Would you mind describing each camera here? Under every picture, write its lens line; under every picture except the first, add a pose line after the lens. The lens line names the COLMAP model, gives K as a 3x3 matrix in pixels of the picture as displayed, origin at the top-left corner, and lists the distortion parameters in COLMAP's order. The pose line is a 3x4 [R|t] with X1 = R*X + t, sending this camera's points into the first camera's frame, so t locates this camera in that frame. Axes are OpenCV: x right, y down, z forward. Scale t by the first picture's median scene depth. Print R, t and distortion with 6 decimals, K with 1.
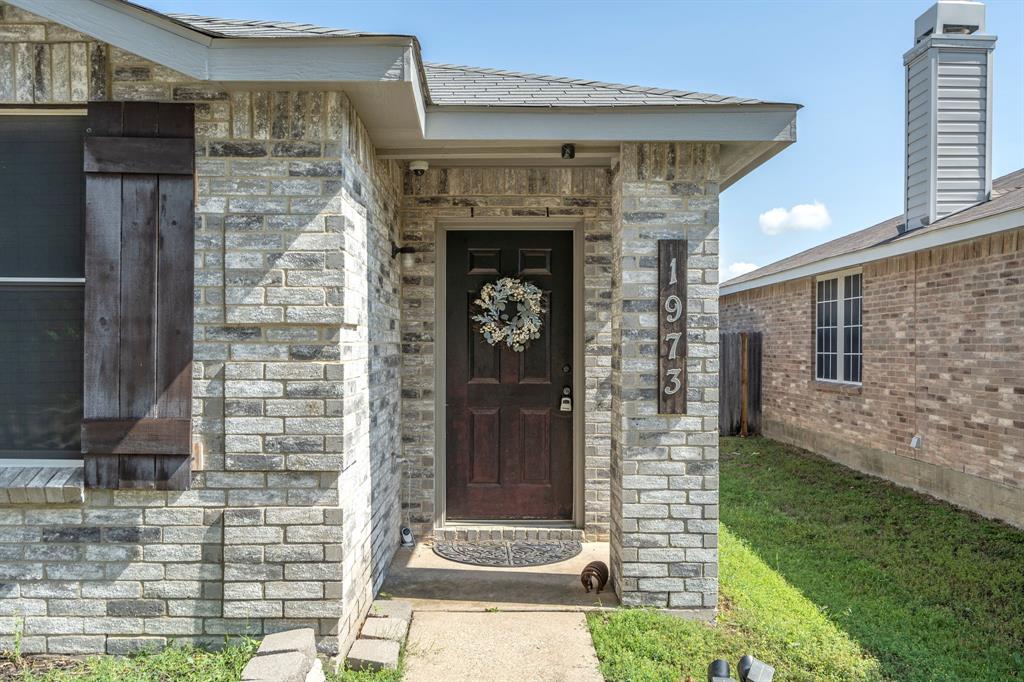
lens RADIAL K [[927.4, 0, 509.0], [0, 927.4, 346.7], [0, 0, 1]] dist [-0.000702, 0.000000]
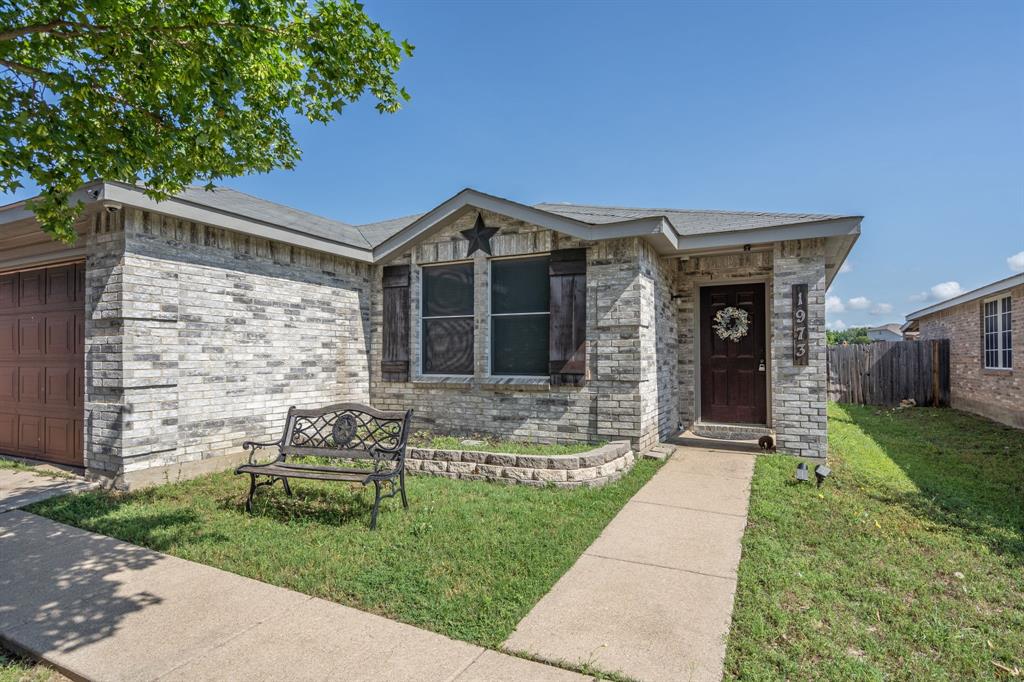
lens RADIAL K [[536.1, 0, 506.5], [0, 536.1, 347.1], [0, 0, 1]] dist [0.014573, 0.000718]
pose [[0.884797, -0.012090, -0.465819, 0.154442], [0.001867, 0.999747, -0.022402, 0.057041], [0.465973, 0.018951, 0.884596, -0.417847]]
